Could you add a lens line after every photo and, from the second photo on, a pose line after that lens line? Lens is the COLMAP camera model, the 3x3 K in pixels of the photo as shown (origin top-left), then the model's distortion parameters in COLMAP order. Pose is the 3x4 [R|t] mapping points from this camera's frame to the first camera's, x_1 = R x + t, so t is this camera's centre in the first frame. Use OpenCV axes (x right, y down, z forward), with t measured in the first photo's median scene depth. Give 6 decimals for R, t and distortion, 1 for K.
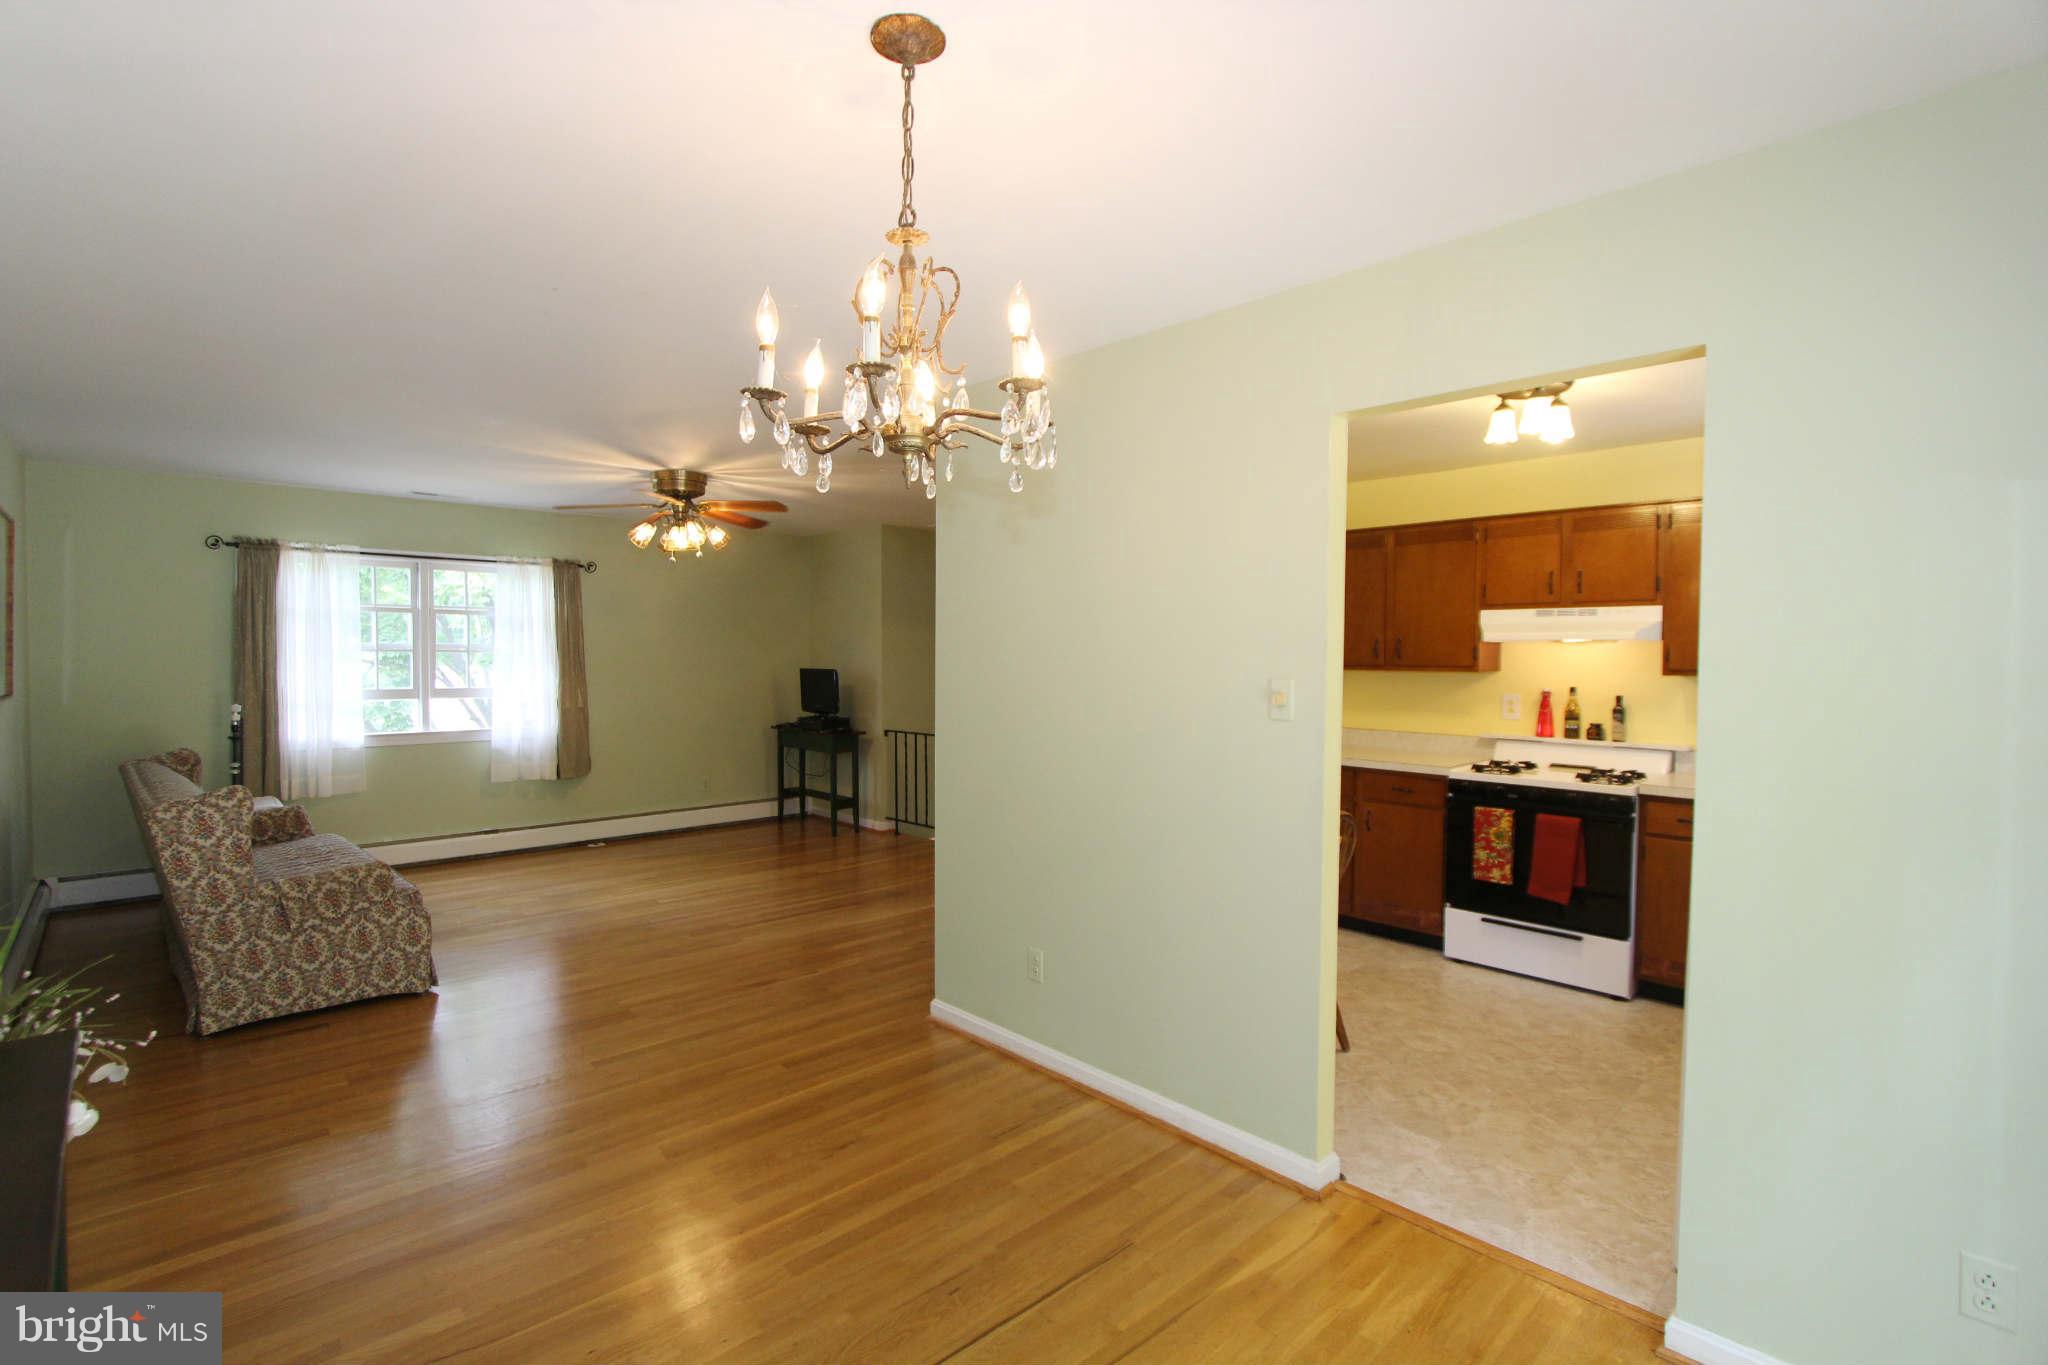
lens RADIAL K [[938.3, 0, 1009.9], [0, 938.3, 678.9], [0, 0, 1]] dist [-0.017310, 0.001366]
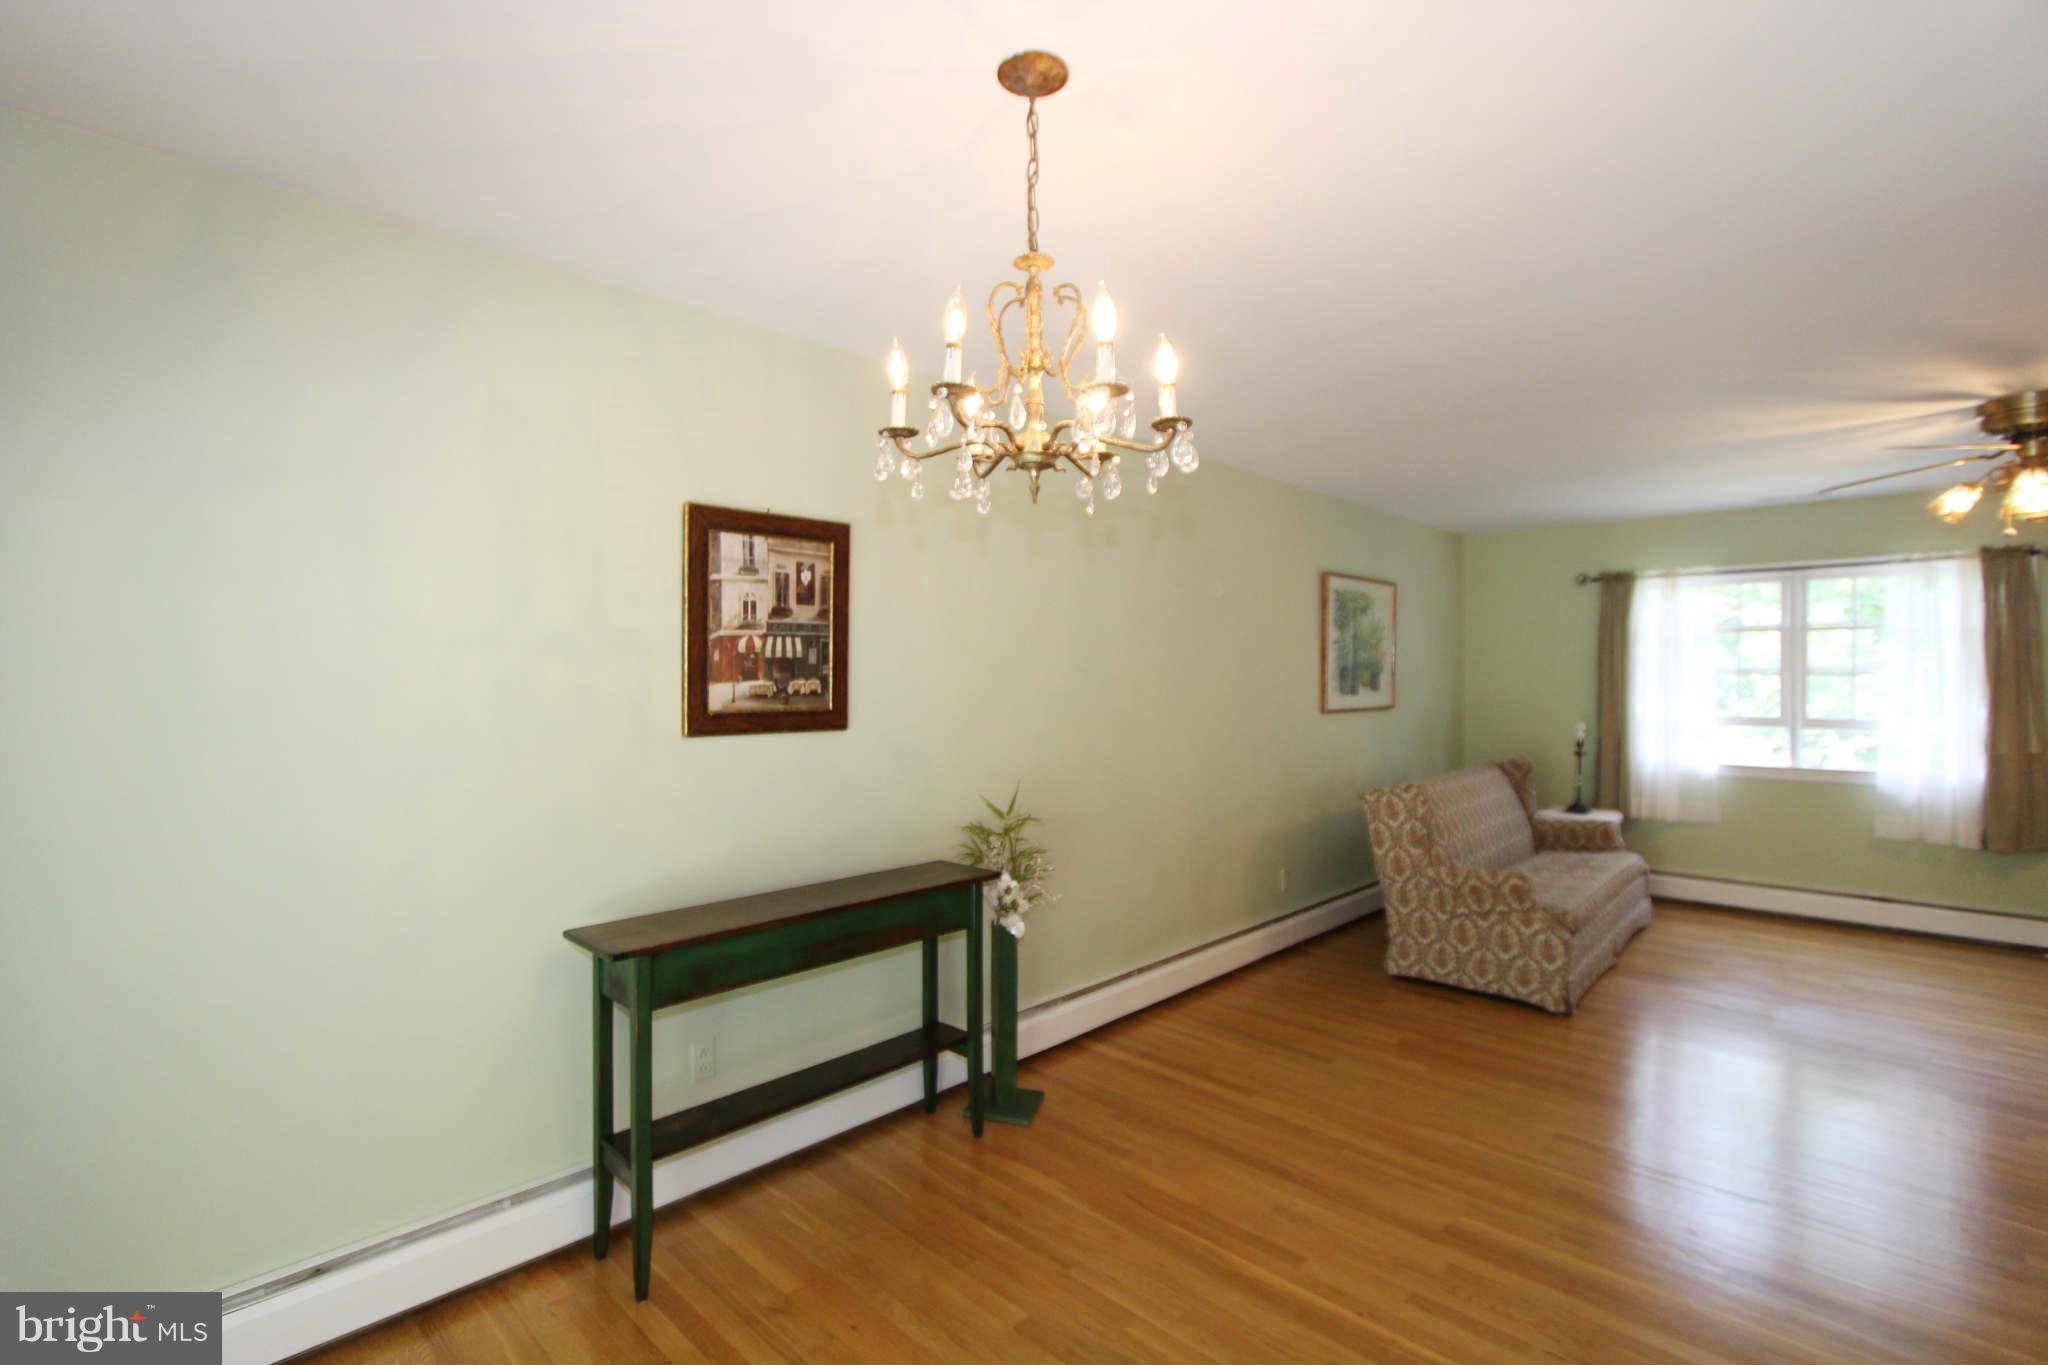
lens RADIAL K [[938.3, 0, 1009.9], [0, 938.3, 678.9], [0, 0, 1]] dist [-0.017310, 0.001366]
pose [[0.036583, -0.005884, -0.999313, 0.302870], [-0.025545, 0.999650, -0.006821, -0.001053], [0.999004, 0.025777, 0.036419, 0.311421]]
